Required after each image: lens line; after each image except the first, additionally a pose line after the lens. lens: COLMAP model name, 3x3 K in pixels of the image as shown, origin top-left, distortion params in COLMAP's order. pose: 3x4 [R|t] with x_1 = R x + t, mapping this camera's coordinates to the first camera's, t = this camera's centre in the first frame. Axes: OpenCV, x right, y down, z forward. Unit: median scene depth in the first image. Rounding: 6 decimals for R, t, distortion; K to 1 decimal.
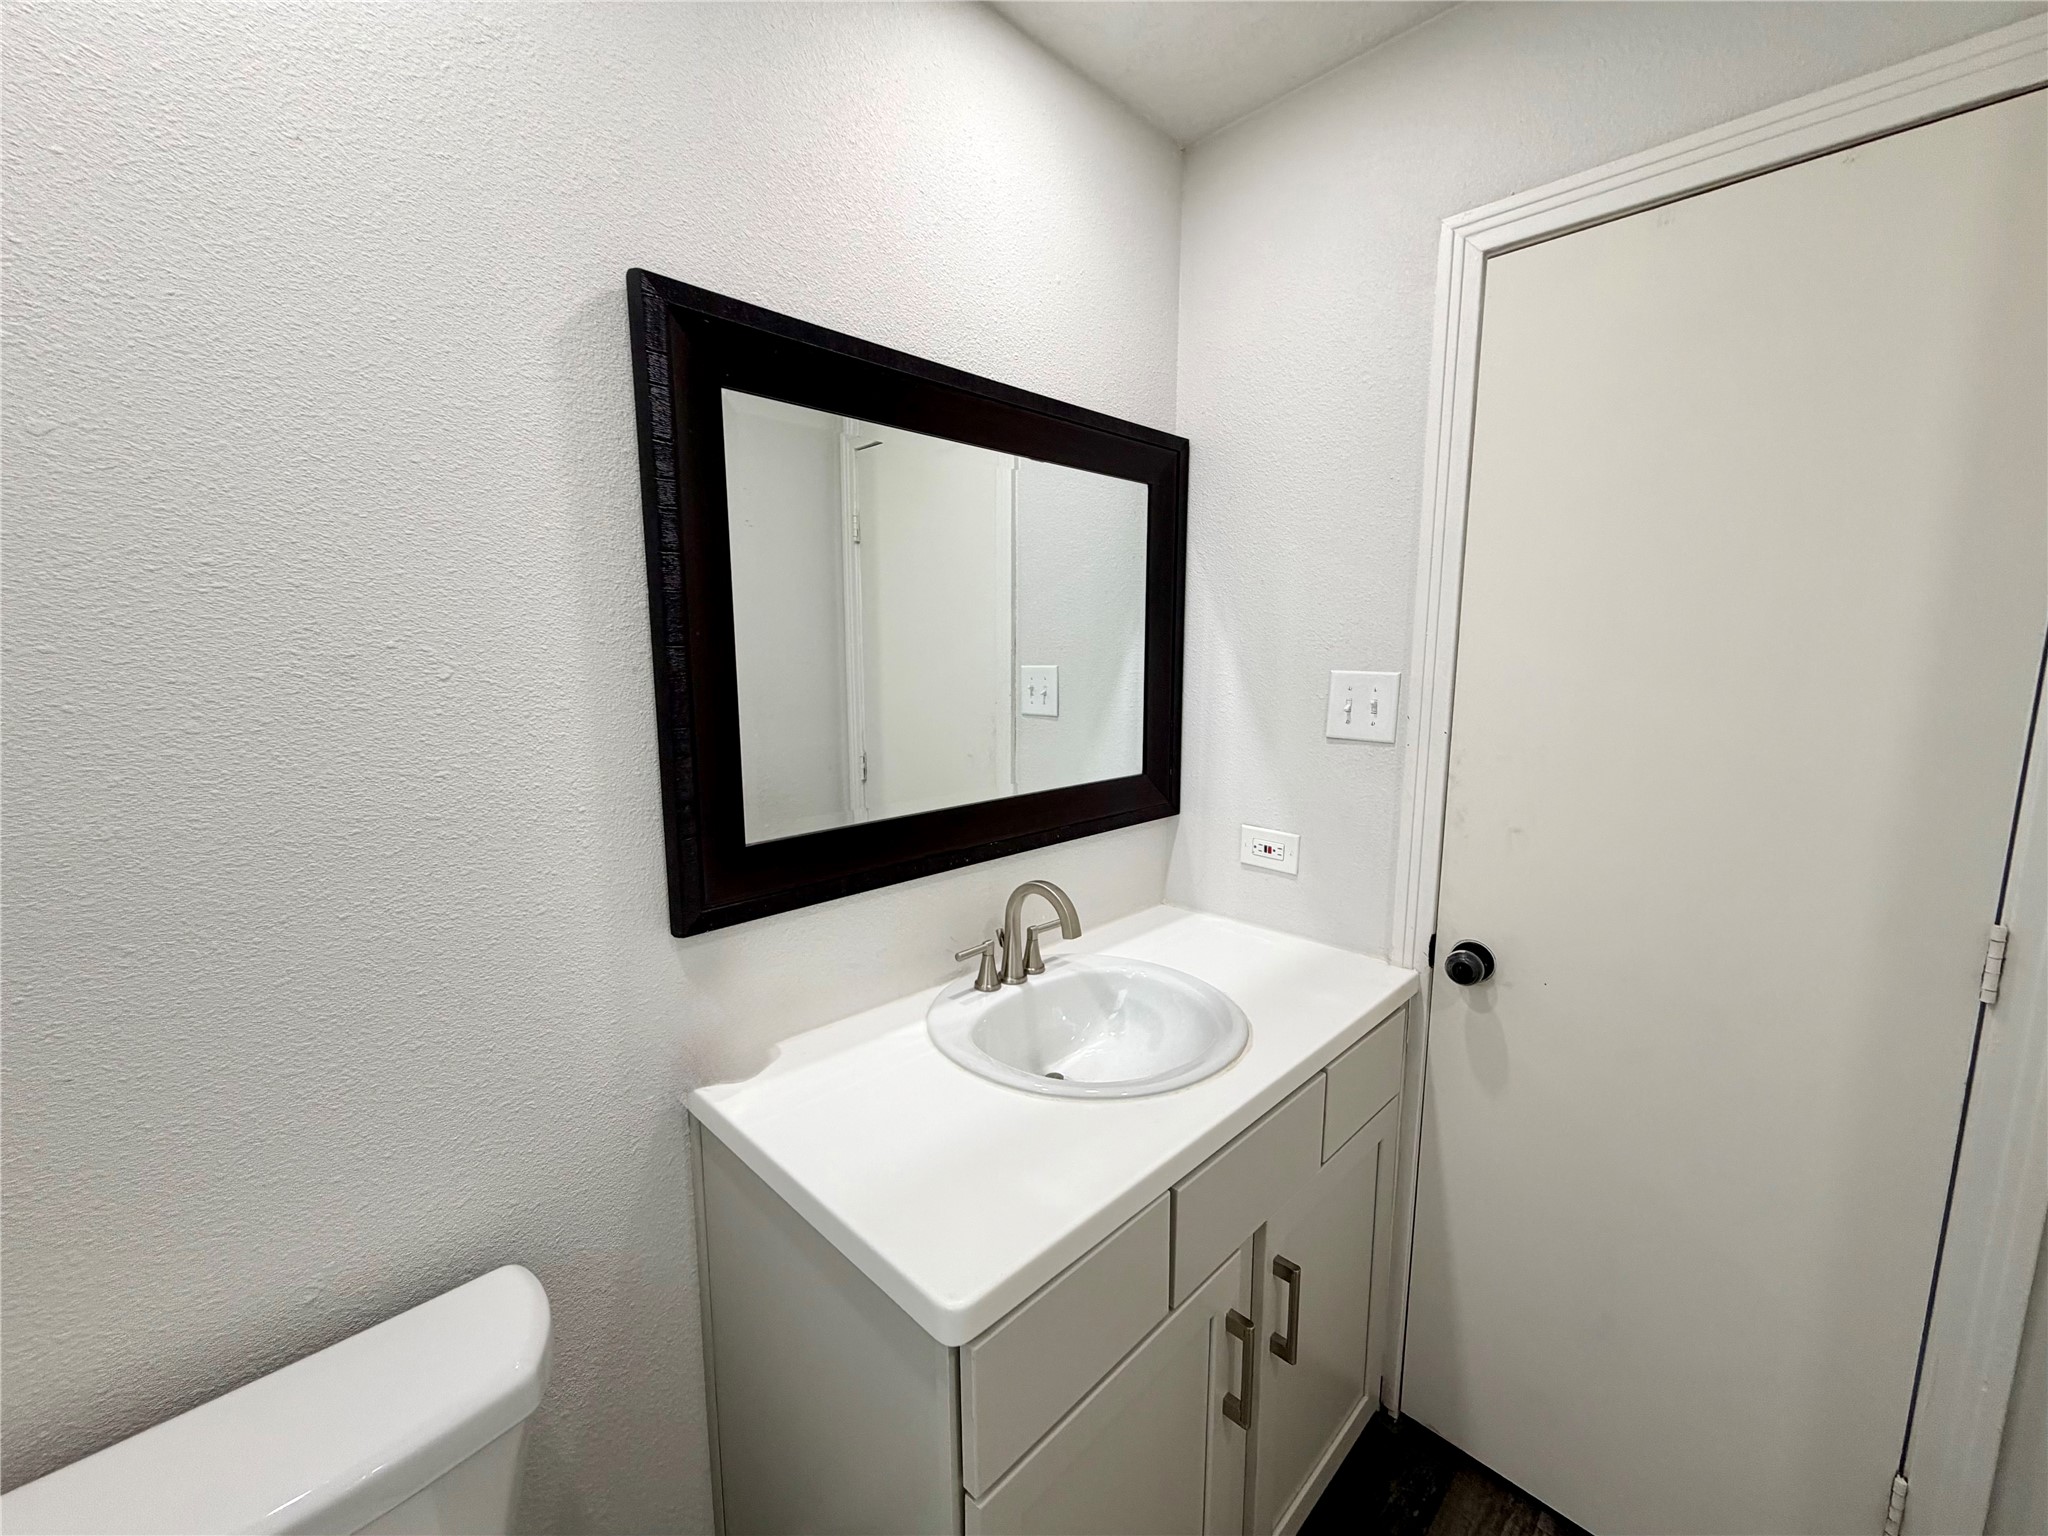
lens RADIAL K [[813.8, 0, 1013.3], [0, 813.8, 770.0], [0, 0, 1]] dist [0.000918, 0.000072]
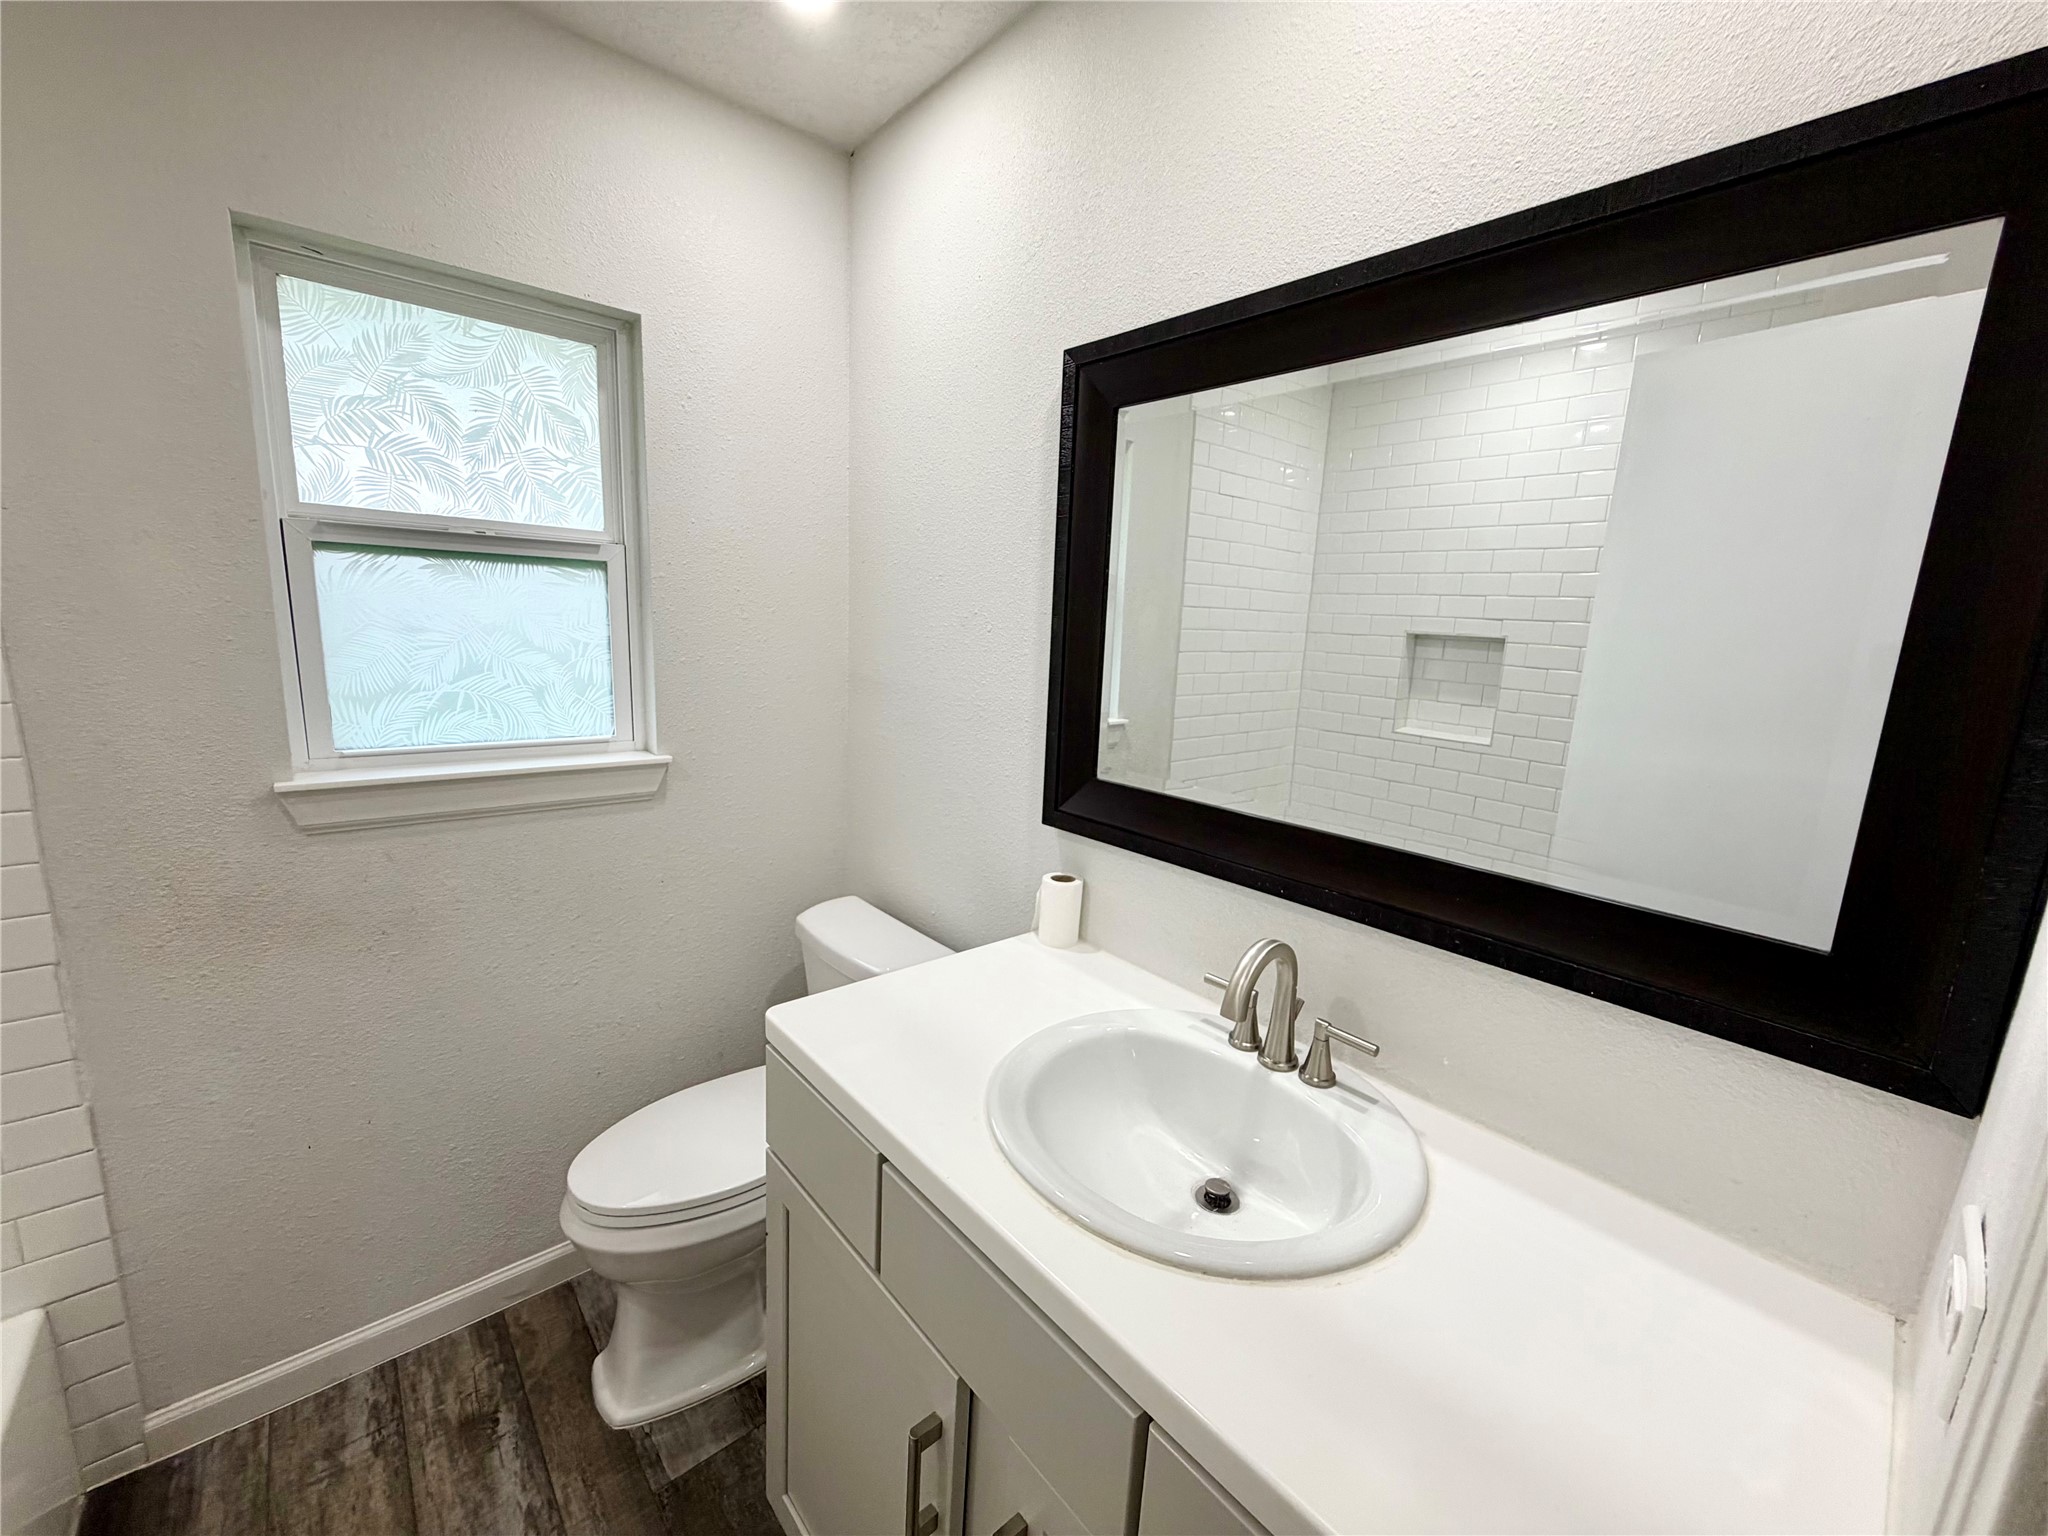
lens RADIAL K [[813.8, 0, 1016.1], [0, 813.8, 770.8], [0, 0, 1]] dist [0.000918, 0.000072]
pose [[-0.056348, 0.183421, -0.981418, 0.822441], [-0.195125, 0.962002, 0.190995, -0.120178], [0.979158, 0.202261, -0.018417, 0.825789]]
